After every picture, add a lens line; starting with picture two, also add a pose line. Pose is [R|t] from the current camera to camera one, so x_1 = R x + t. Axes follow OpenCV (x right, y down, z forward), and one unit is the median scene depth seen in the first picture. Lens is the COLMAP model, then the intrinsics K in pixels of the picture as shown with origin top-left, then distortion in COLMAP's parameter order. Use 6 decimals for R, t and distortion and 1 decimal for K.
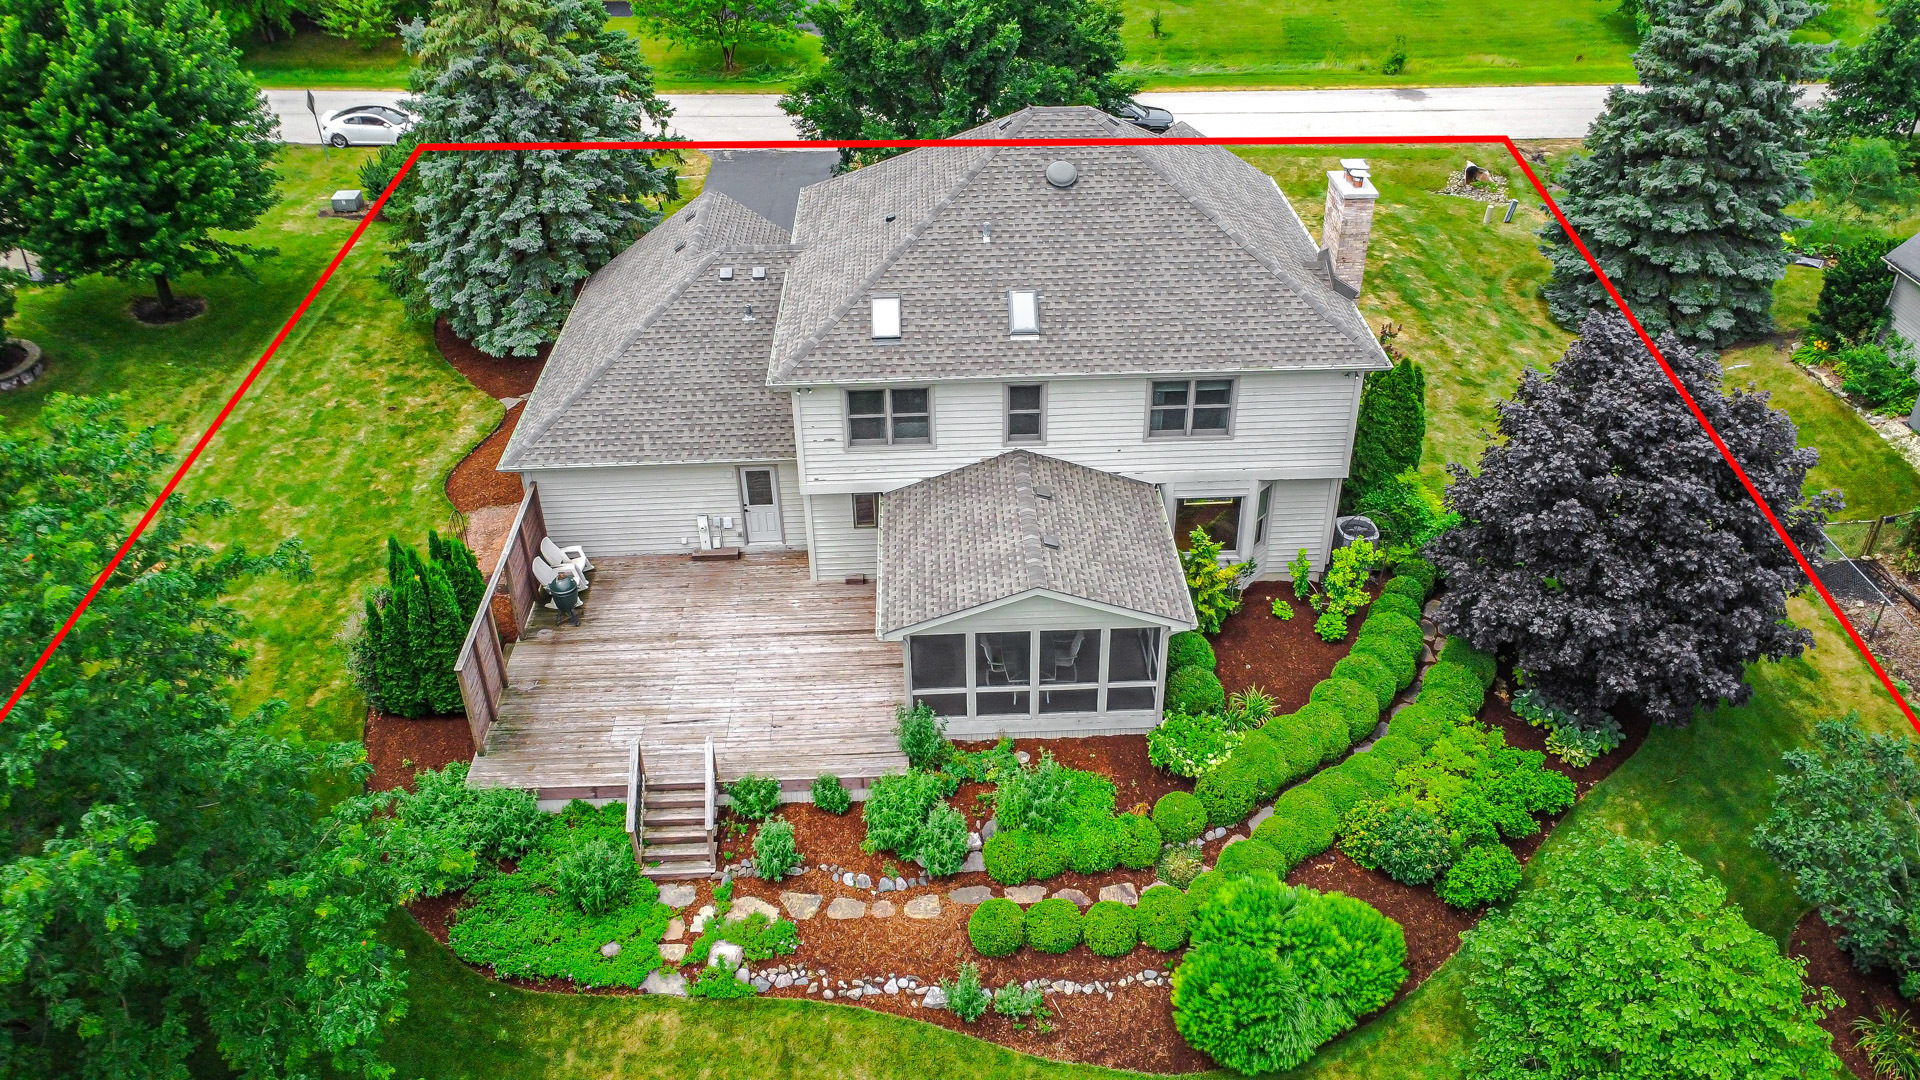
lens RADIAL K [[1352.4, 0, 950.1], [0, 1352.4, 539.3], [0, 0, 1]] dist [-0.019684, -0.004417]
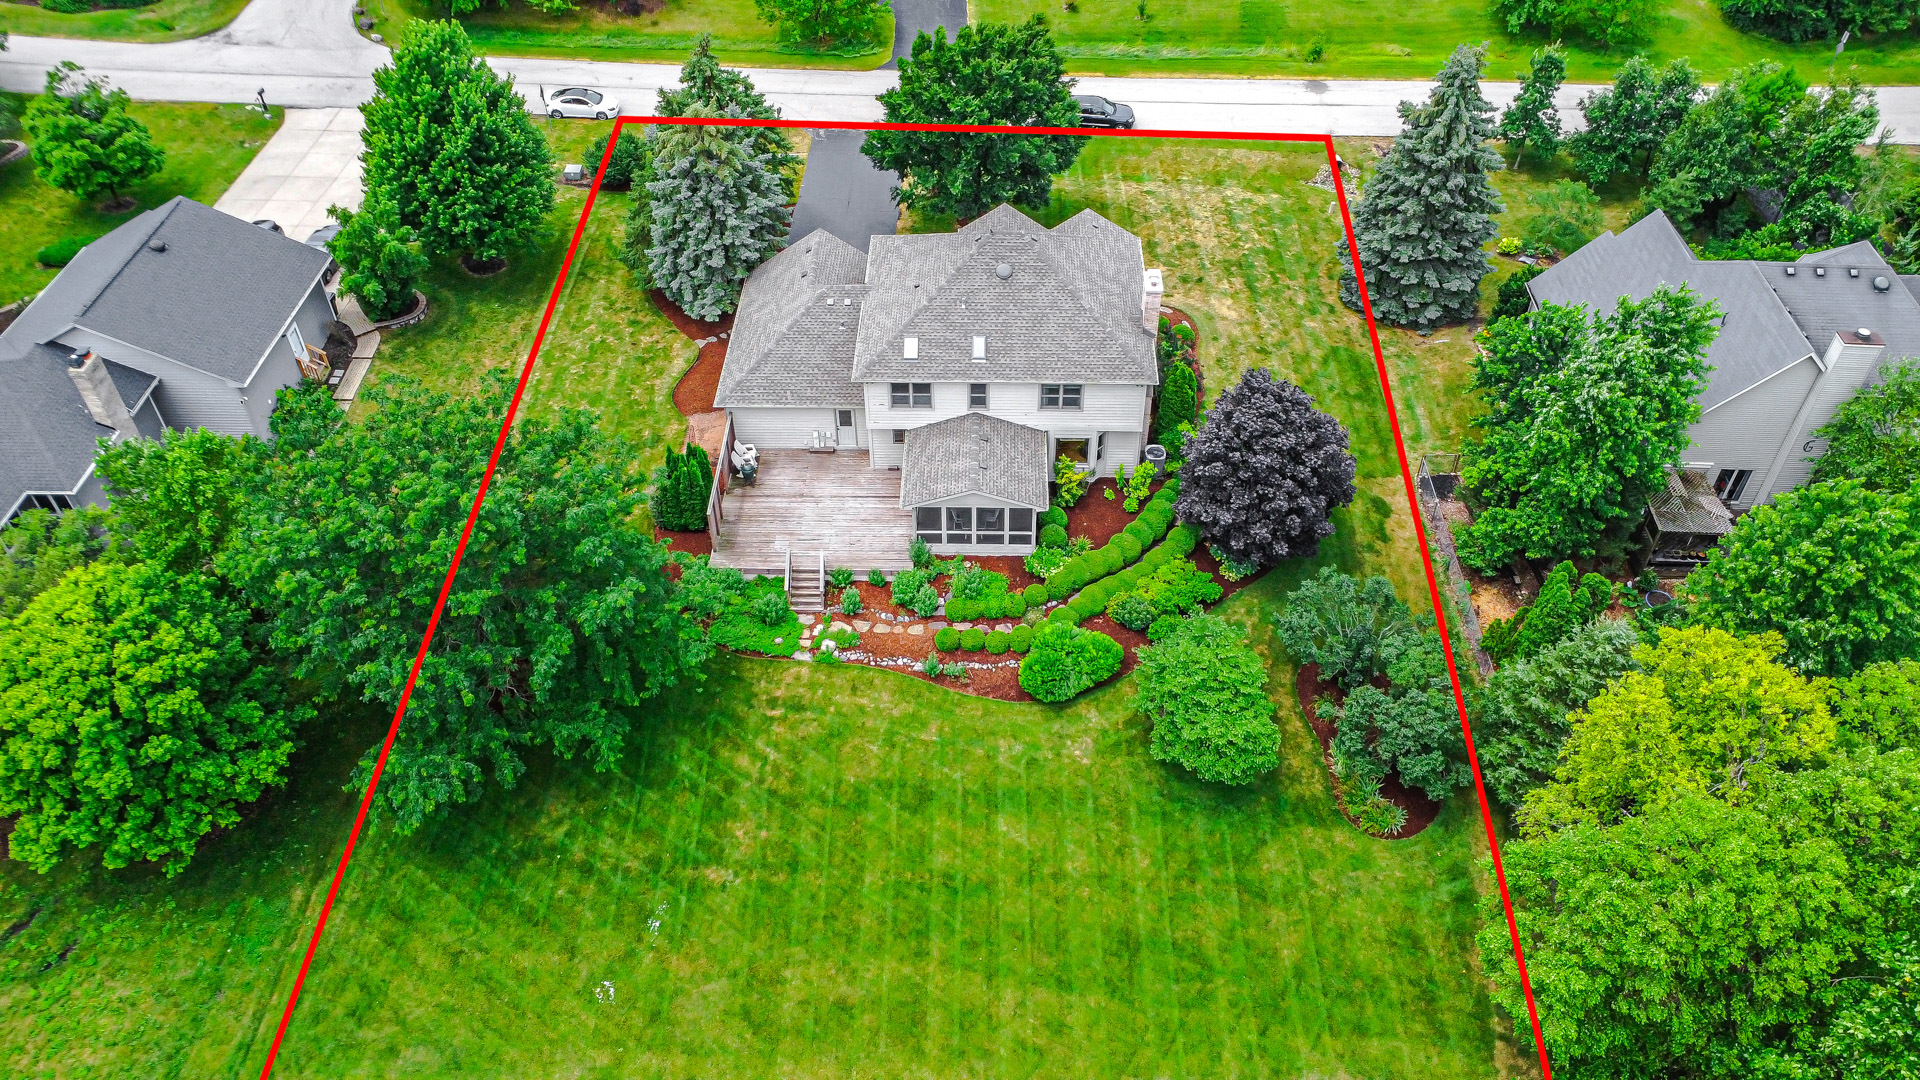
lens RADIAL K [[1352.4, 0, 966.1], [0, 1352.4, 540.4], [0, 0, 1]] dist [-0.019684, -0.004417]
pose [[0.998564, 0.046823, -0.026018, 0.094221], [-0.041594, 0.983833, 0.174192, -0.219932], [0.033754, -0.172860, 0.984368, -0.971956]]
